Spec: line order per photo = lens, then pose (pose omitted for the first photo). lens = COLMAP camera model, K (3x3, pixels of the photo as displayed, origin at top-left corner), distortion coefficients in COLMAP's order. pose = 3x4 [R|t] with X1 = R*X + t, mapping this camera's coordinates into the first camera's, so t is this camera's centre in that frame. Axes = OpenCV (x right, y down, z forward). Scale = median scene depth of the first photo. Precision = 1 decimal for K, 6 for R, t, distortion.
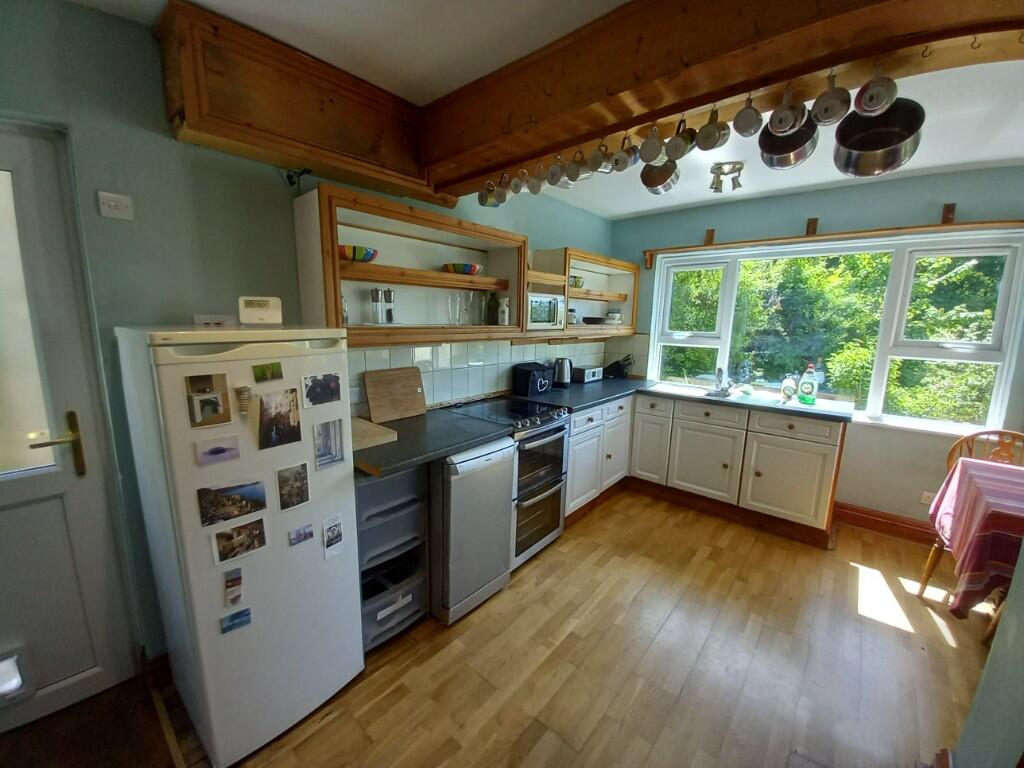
lens RADIAL K [[400.4, 0, 502.2], [0, 400.4, 384.5], [0, 0, 1]] dist [-0.007353, -0.000330]
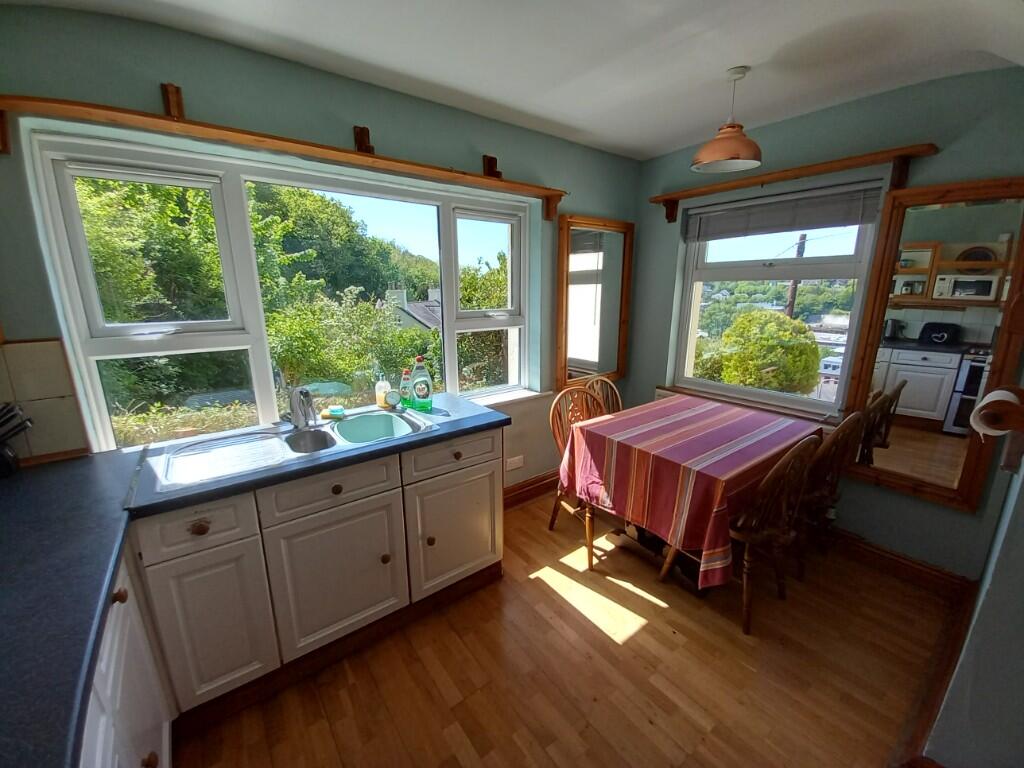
lens RADIAL K [[400.4, 0, 502.2], [0, 400.4, 384.5], [0, 0, 1]] dist [-0.007353, -0.000330]
pose [[0.217048, -0.245375, 0.944818, 0.130259], [0.172674, 0.962279, 0.210242, -0.126219], [-0.960767, 0.117513, 0.251231, 0.701073]]
